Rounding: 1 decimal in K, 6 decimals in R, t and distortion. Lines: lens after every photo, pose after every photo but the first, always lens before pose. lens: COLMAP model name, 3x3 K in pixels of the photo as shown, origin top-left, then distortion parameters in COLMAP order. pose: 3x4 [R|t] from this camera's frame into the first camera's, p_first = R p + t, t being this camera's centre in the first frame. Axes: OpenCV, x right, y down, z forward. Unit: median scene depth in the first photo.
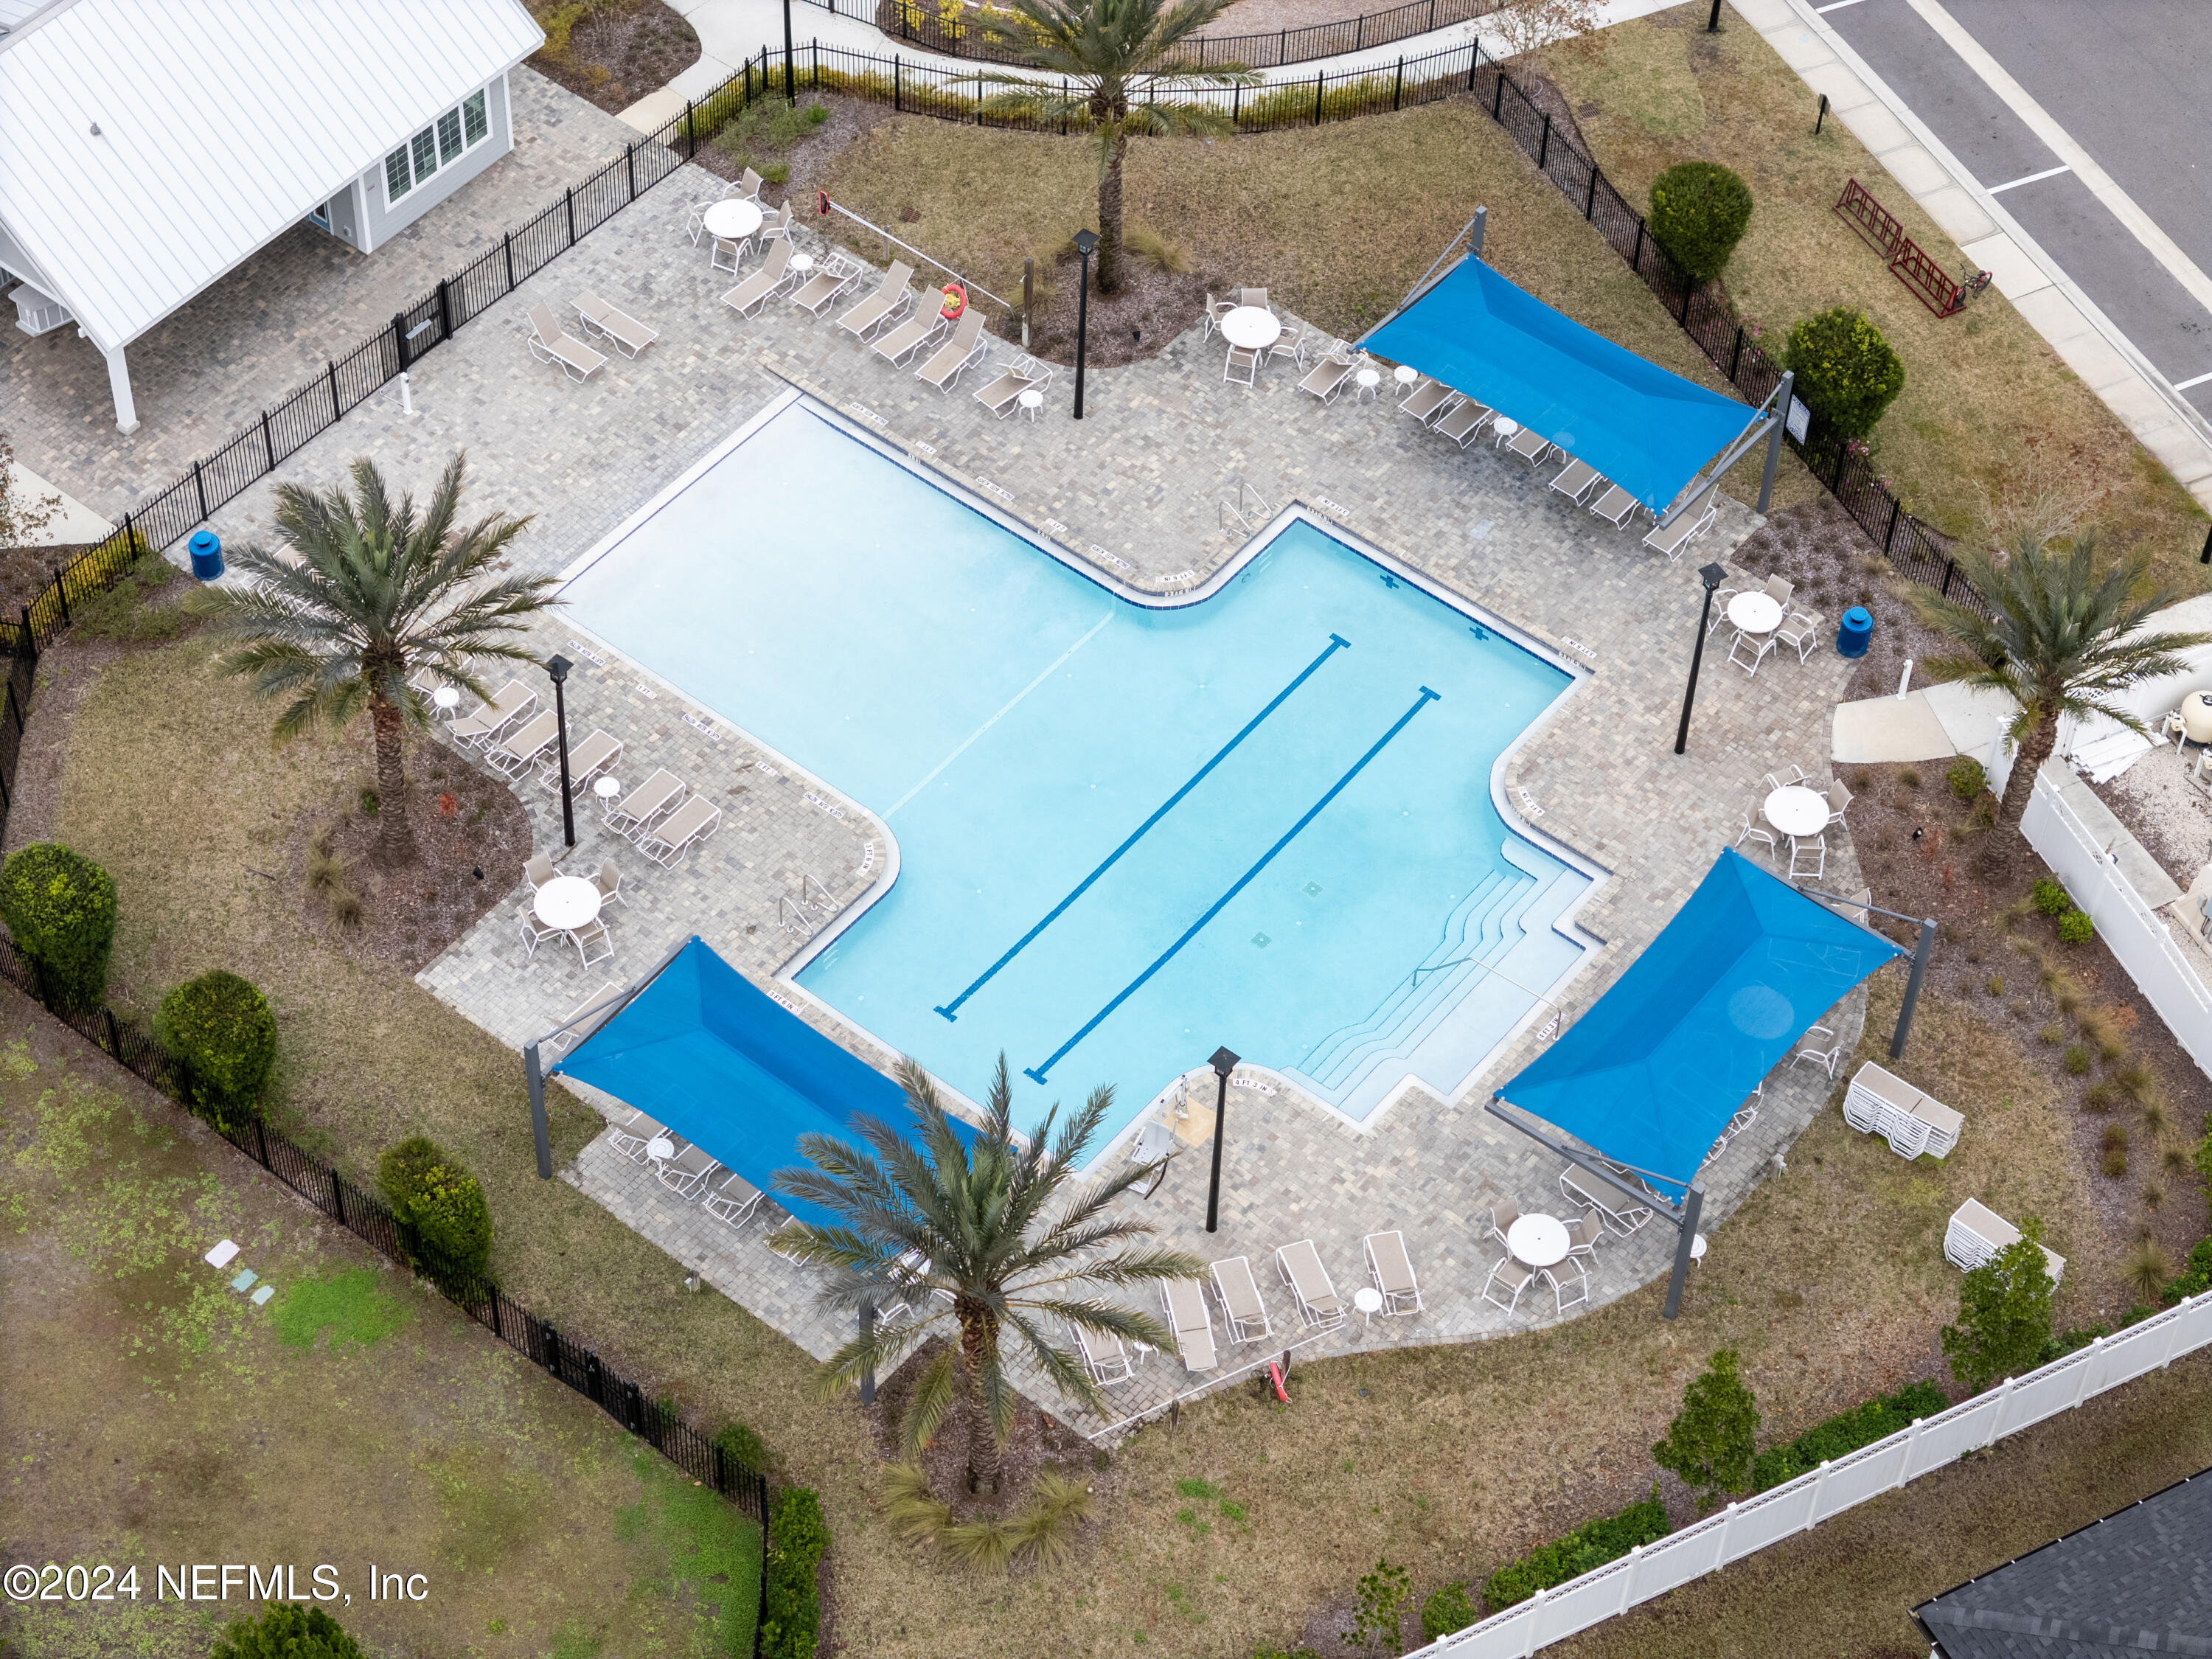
lens RADIAL K [[4475.6, 0, 1075.2], [0, 4475.6, 827.8], [0, 0, 1]] dist [-0.260544, 1.535346]
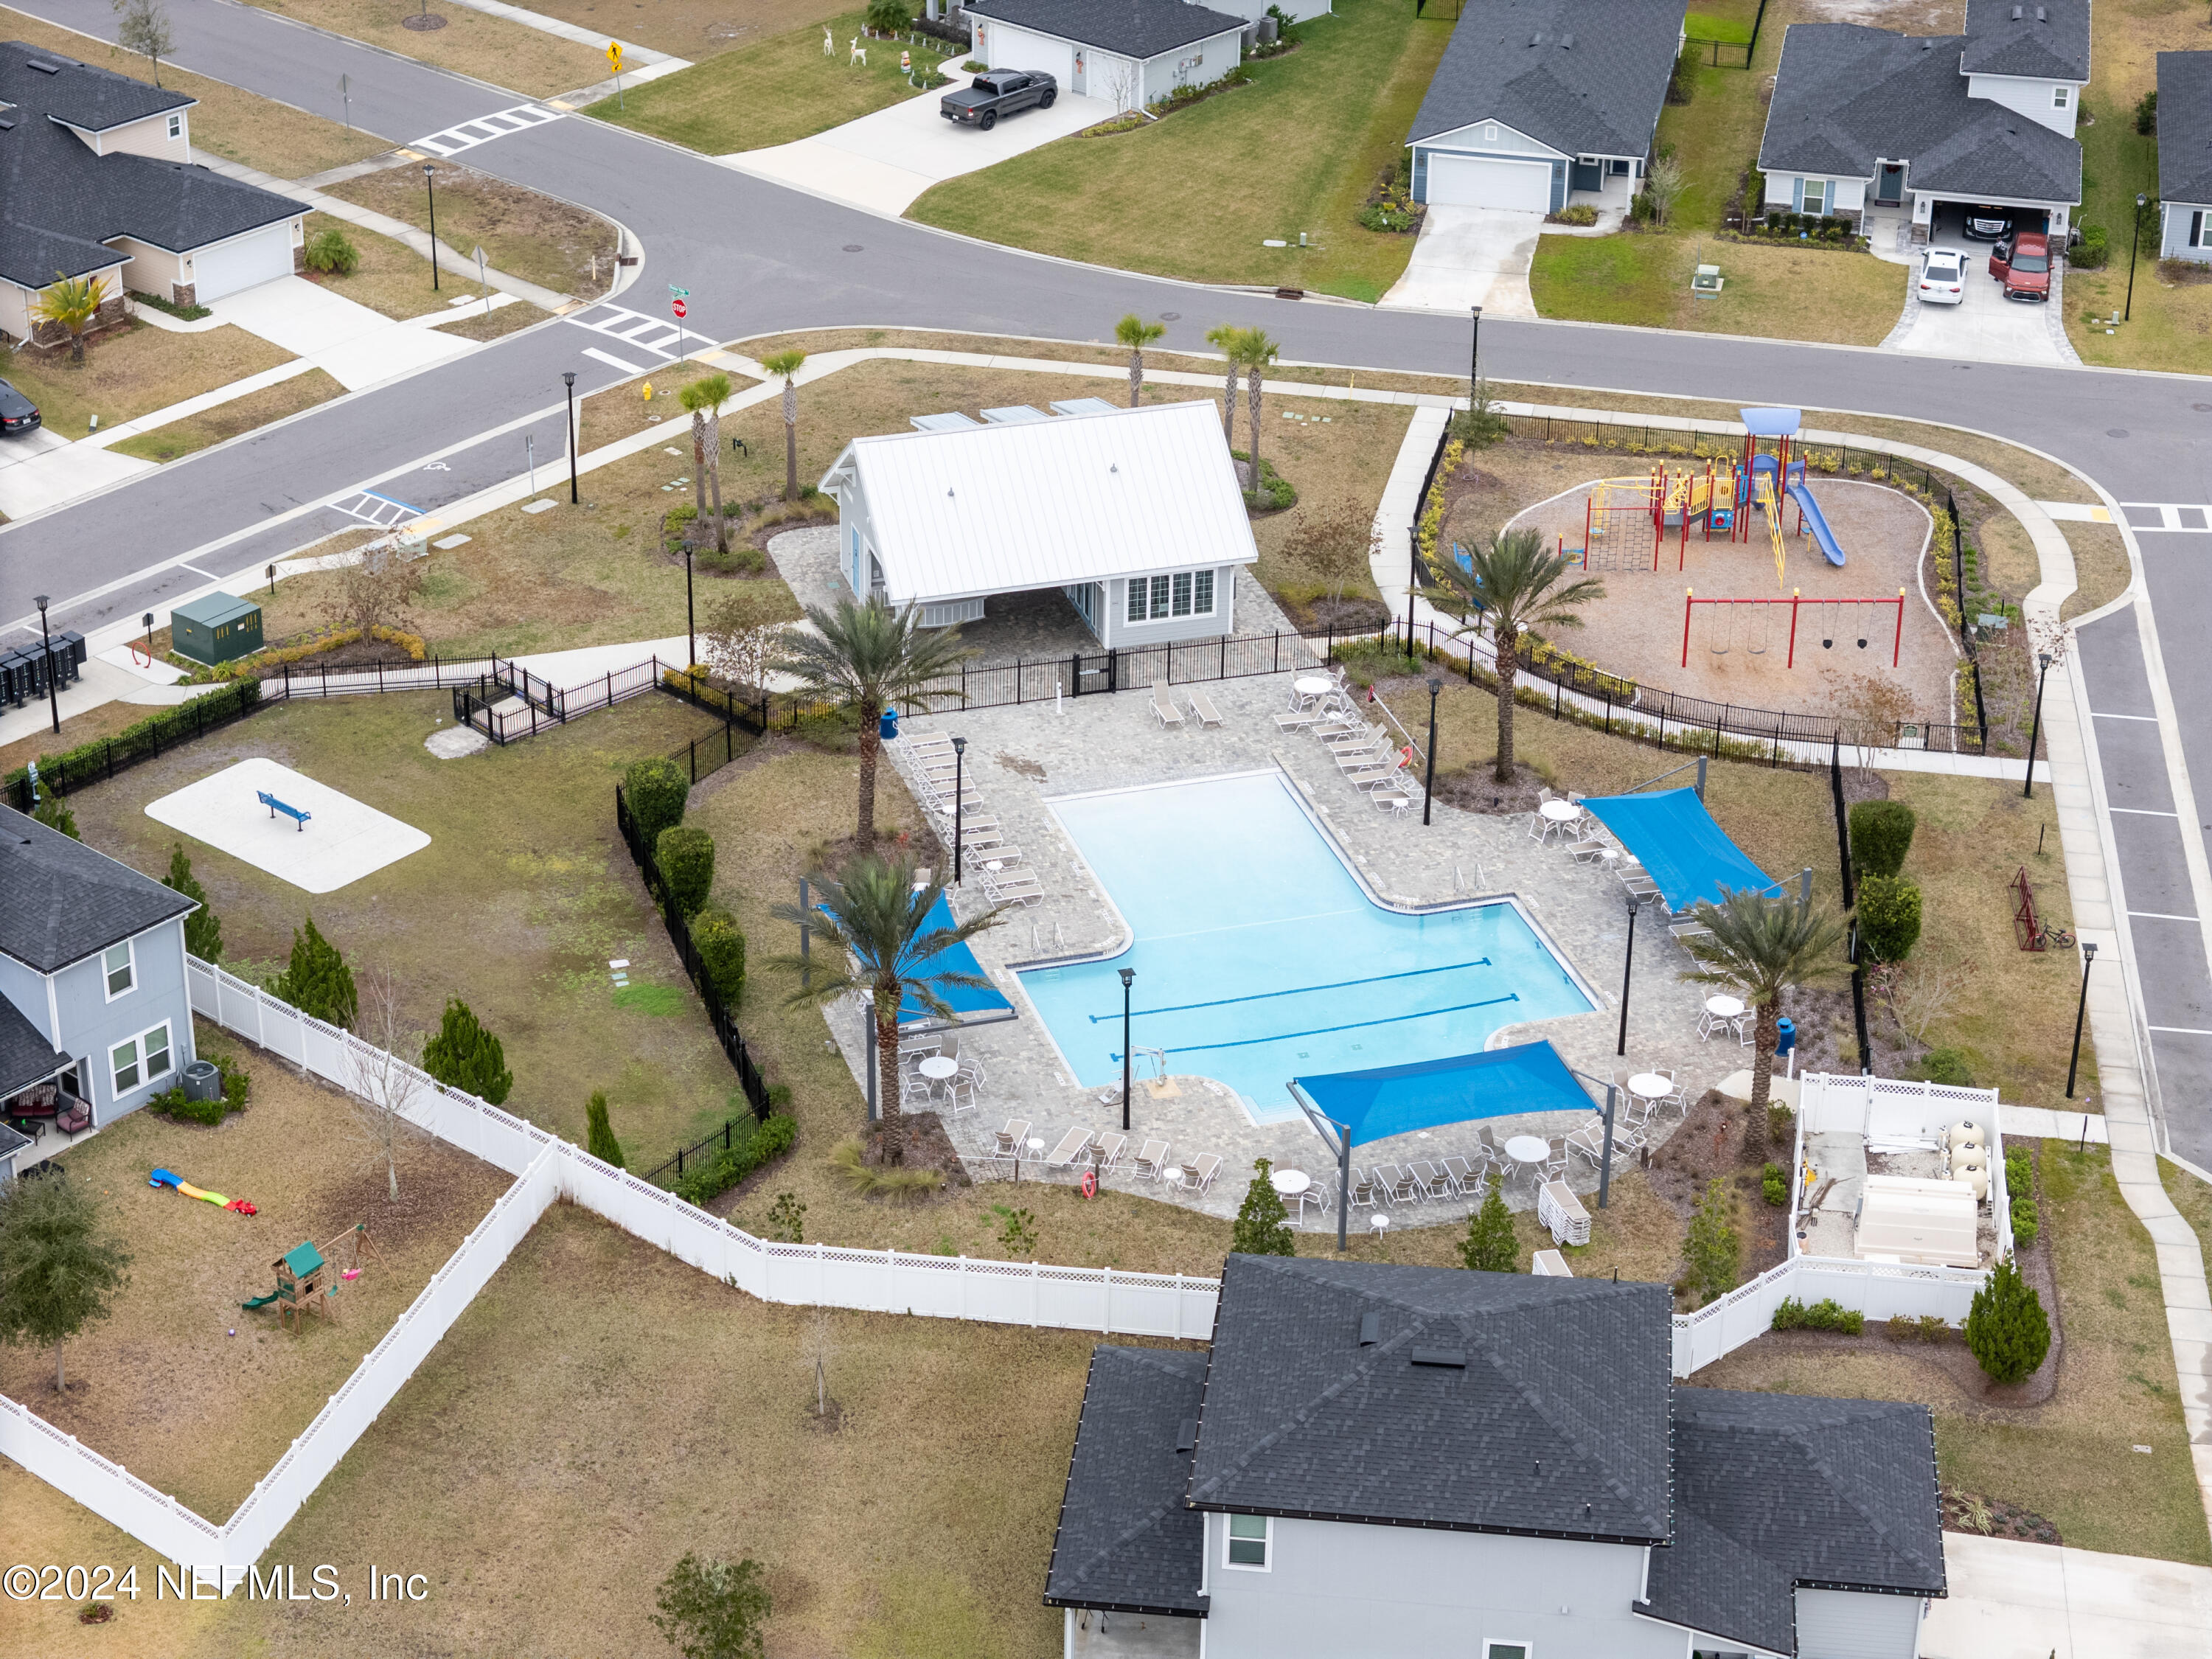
lens RADIAL K [[4475.6, 0, 1075.2], [0, 4475.6, 827.8], [0, 0, 1]] dist [-0.260544, 1.535346]
pose [[0.824983, 0.246825, -0.508409, 0.704791], [-0.420825, 0.868756, -0.261094, 0.371707], [0.377239, 0.429349, 0.820579, -0.302428]]
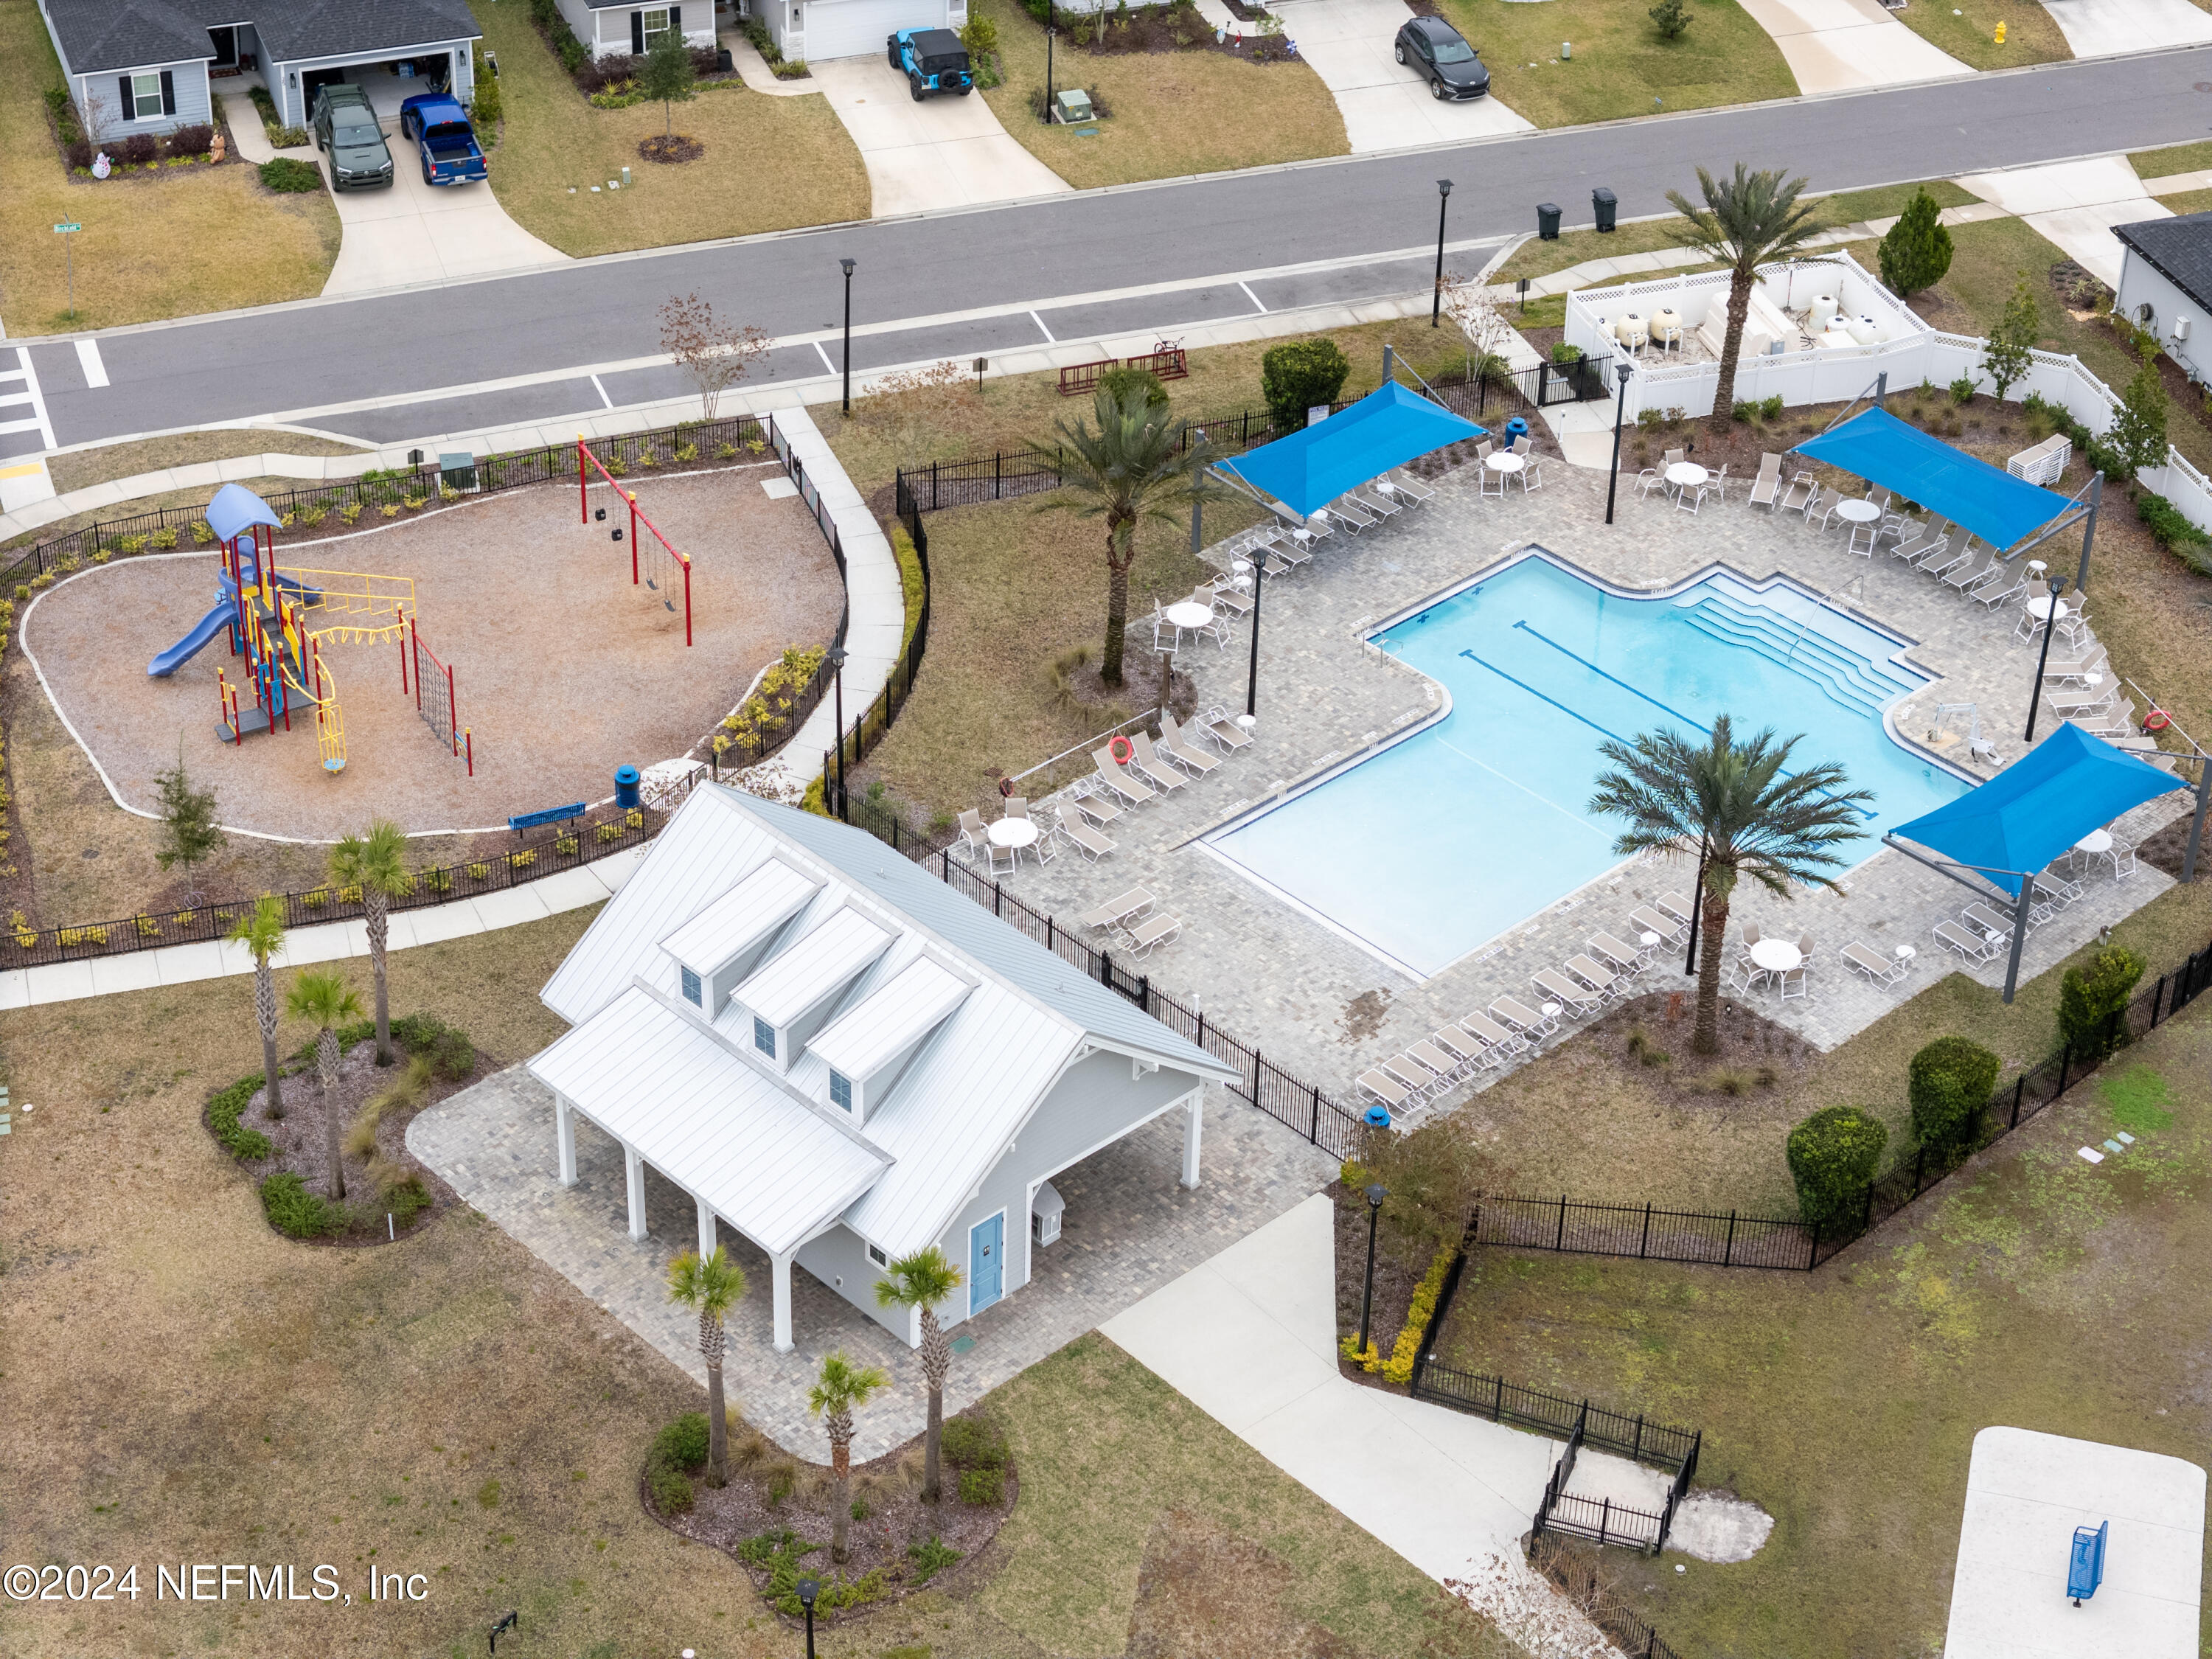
lens RADIAL K [[4475.6, 0, 1075.2], [0, 4475.6, 827.8], [0, 0, 1]] dist [-0.260544, 1.535346]
pose [[0.135947, -0.578005, 0.804629, -1.095447], [0.739911, 0.599328, 0.305514, -0.520949], [-0.658825, 0.553820, 0.509149, 0.422031]]
